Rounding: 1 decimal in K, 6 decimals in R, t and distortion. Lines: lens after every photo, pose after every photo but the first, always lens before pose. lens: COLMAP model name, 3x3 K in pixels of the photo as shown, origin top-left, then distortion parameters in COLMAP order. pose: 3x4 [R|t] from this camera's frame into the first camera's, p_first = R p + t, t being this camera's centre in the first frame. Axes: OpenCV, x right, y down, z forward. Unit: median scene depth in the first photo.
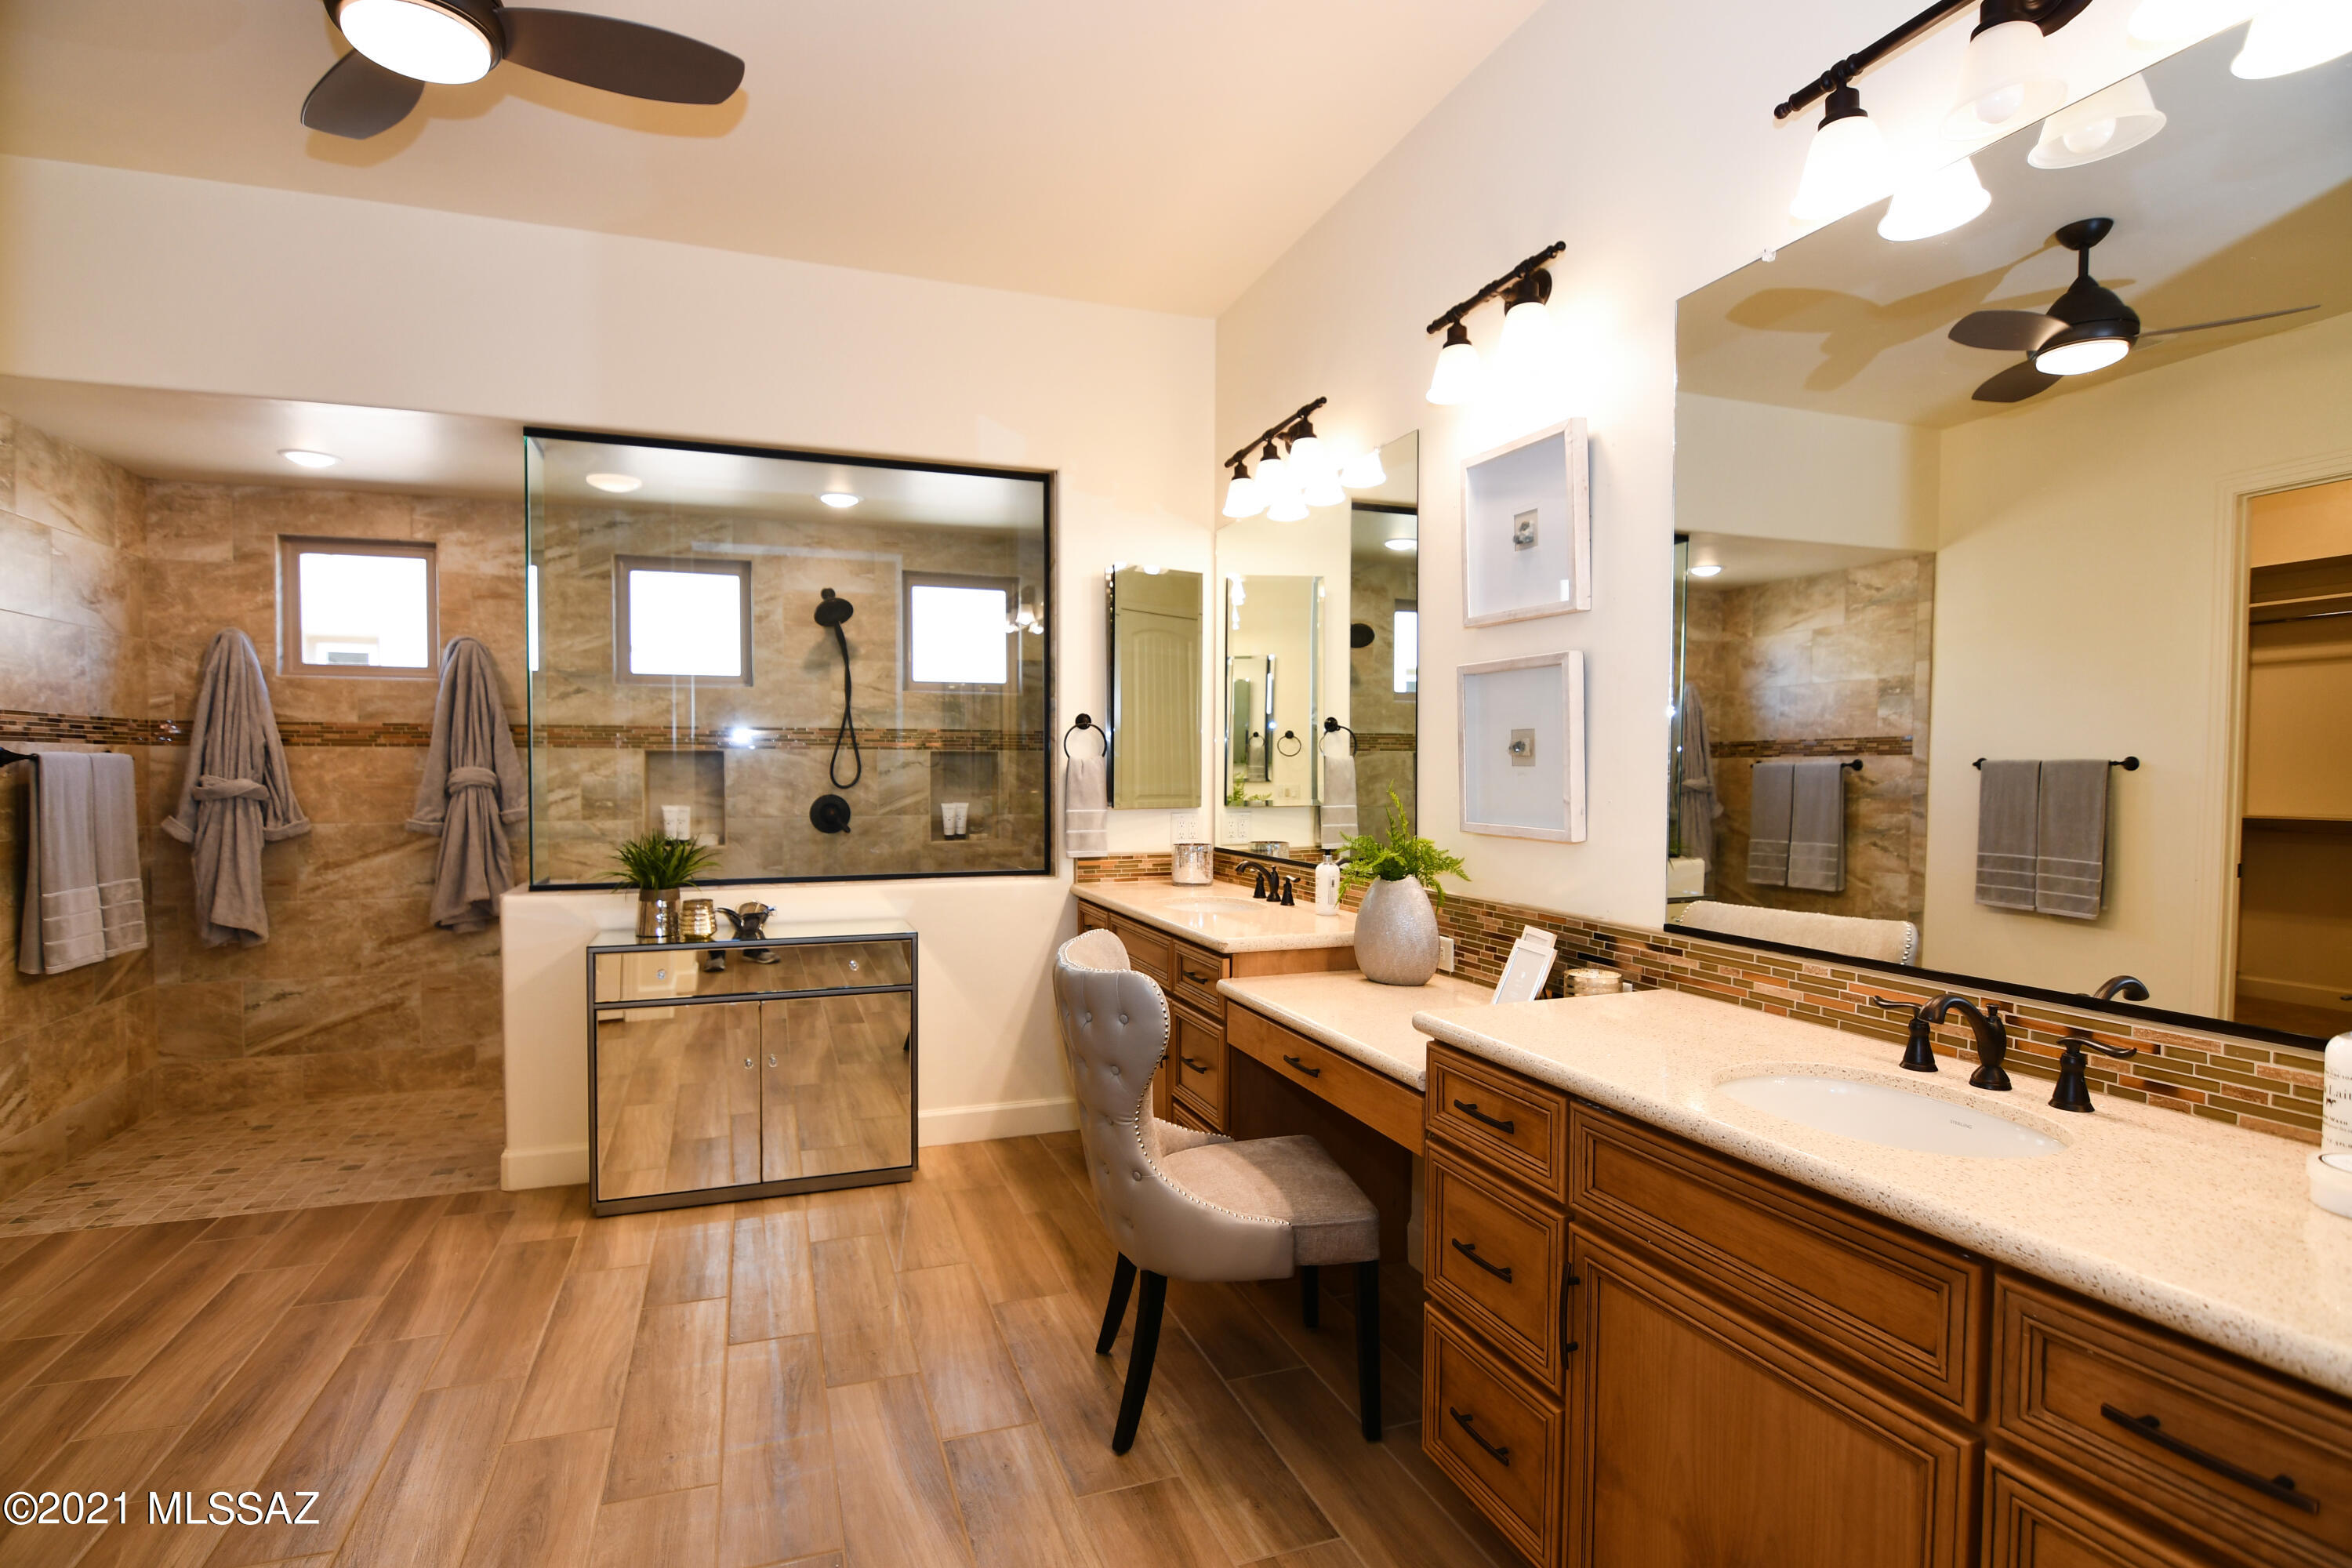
lens RADIAL K [[1135.1, 0, 1170.5], [0, 1135.1, 798.3], [0, 0, 1]] dist [-0.005636, -0.010337]
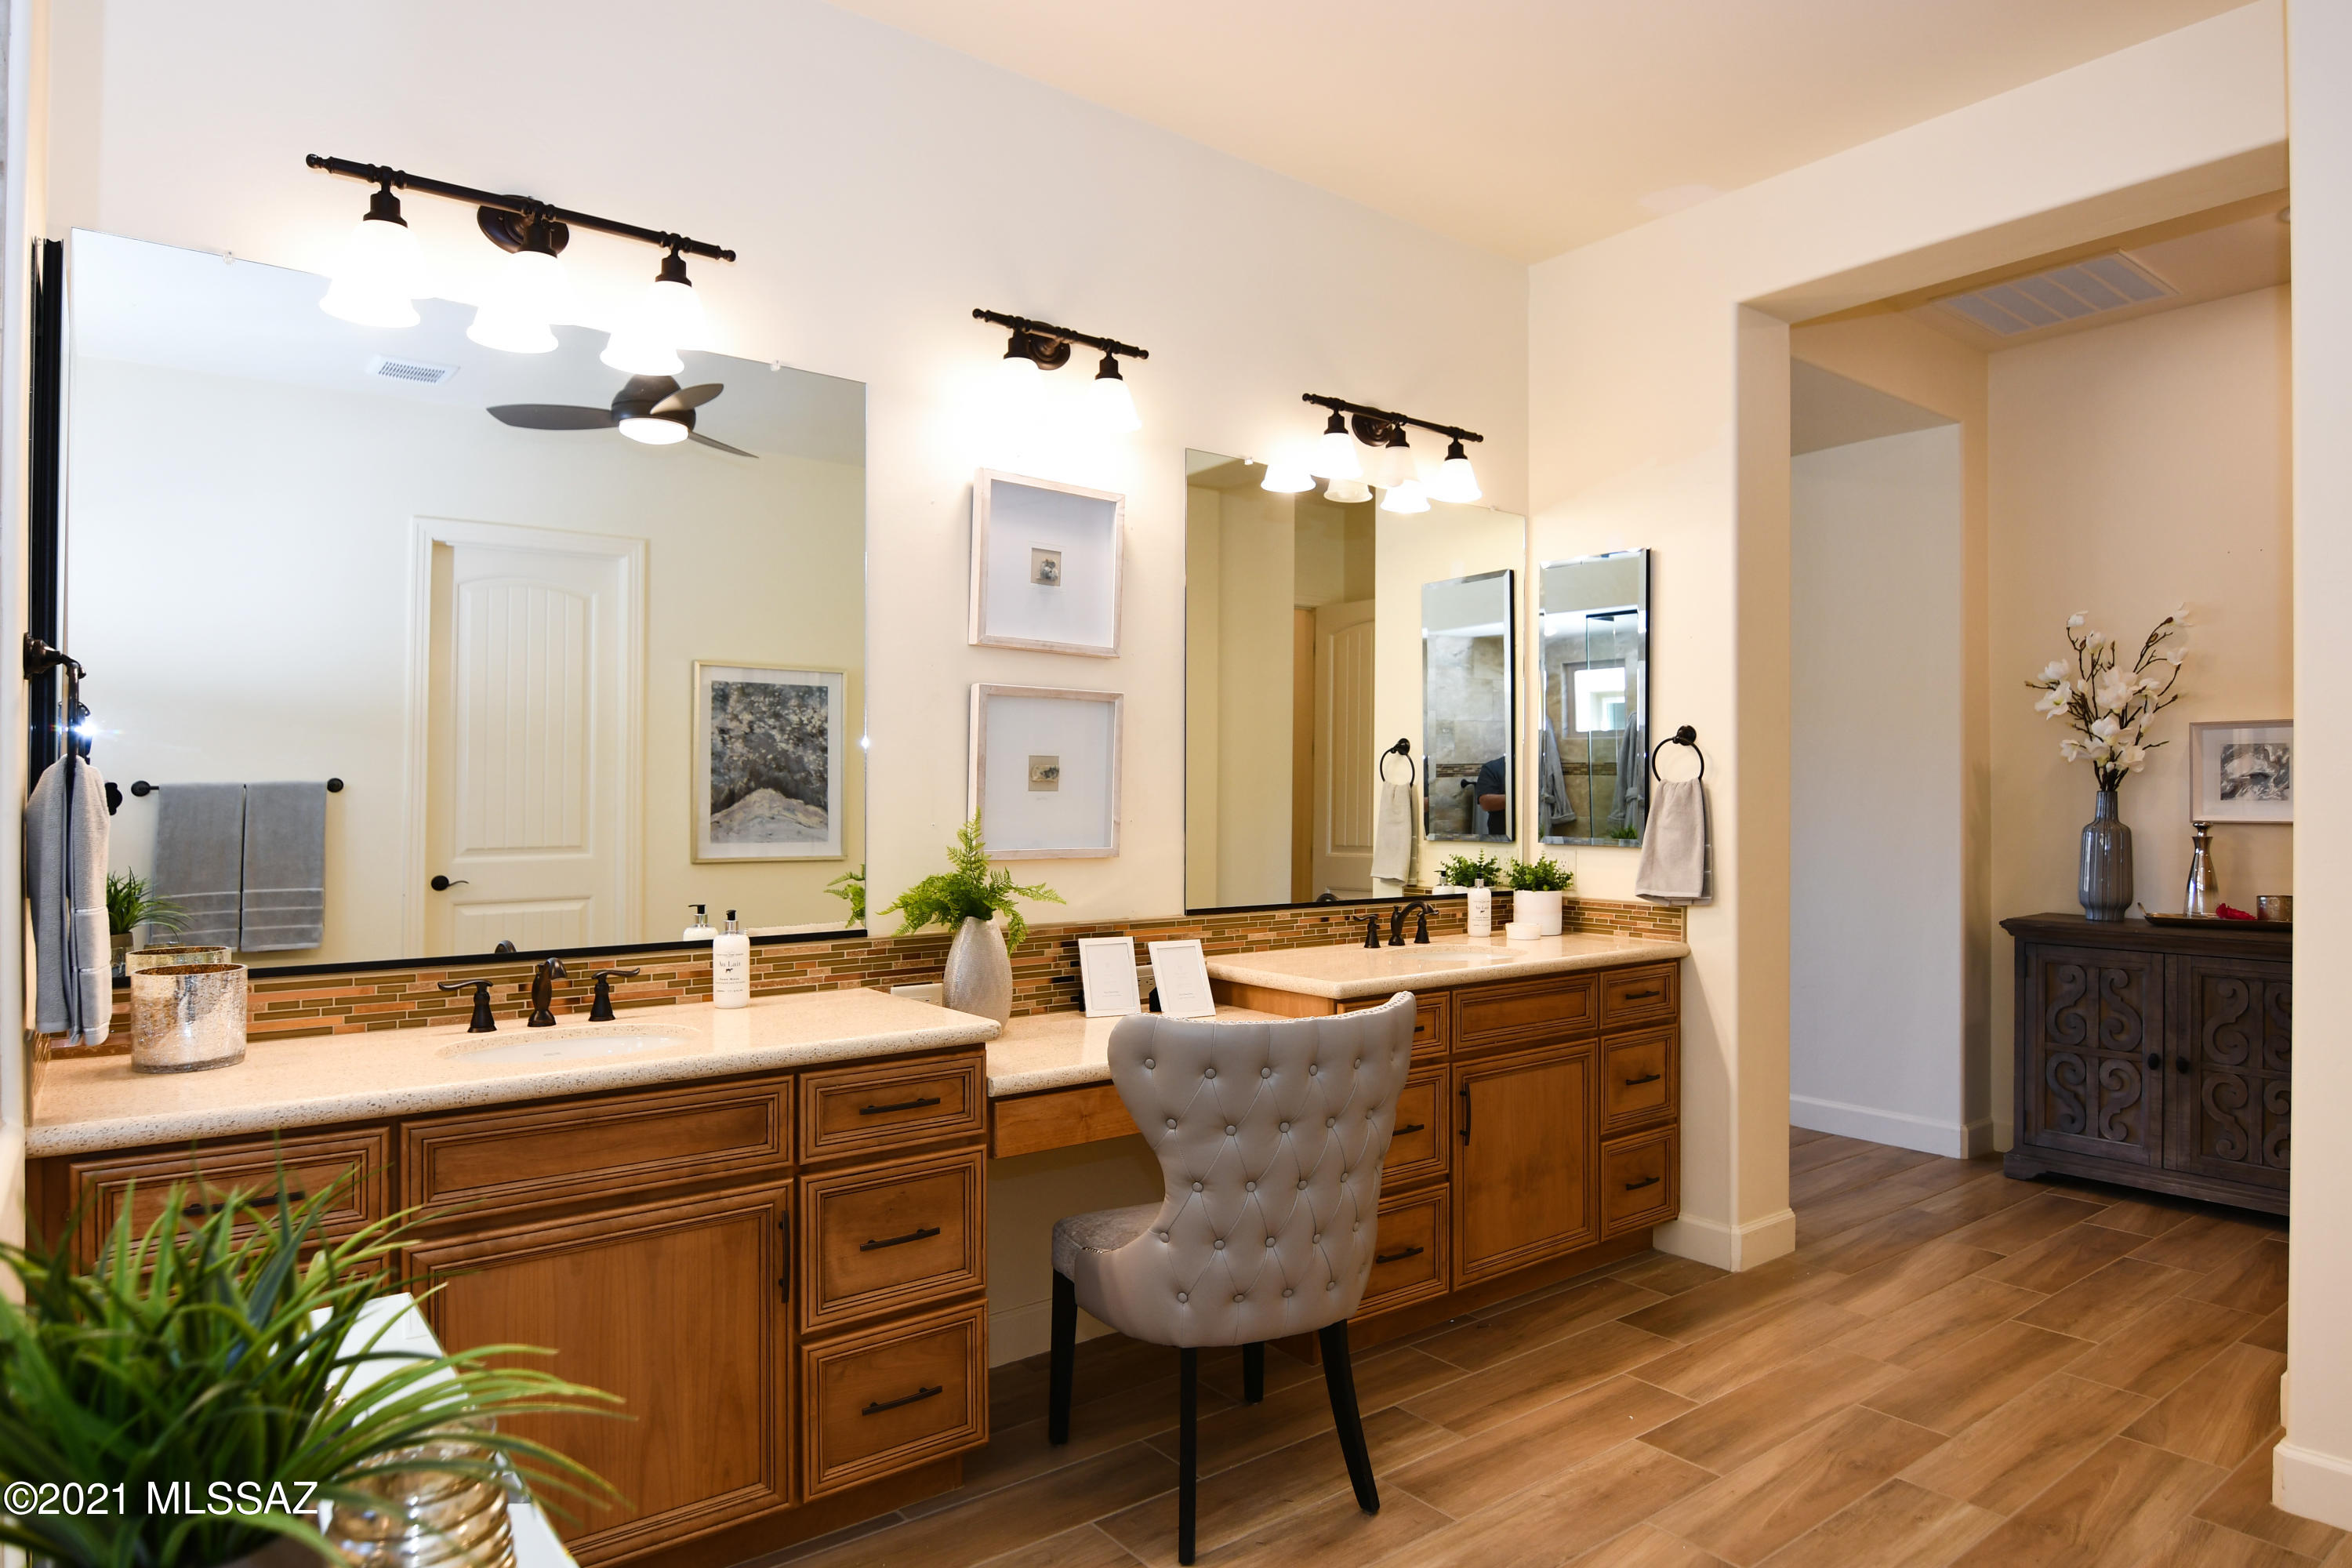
lens RADIAL K [[1388.3, 0, 1176.0], [0, 1388.3, 784.0], [0, 0, 1]] dist [-0.001866, -0.000296]
pose [[-0.306852, 0.001338, 0.951756, -1.134170], [0.025337, 0.999656, 0.006763, -0.049524], [-0.951420, 0.026190, -0.306781, 1.542722]]
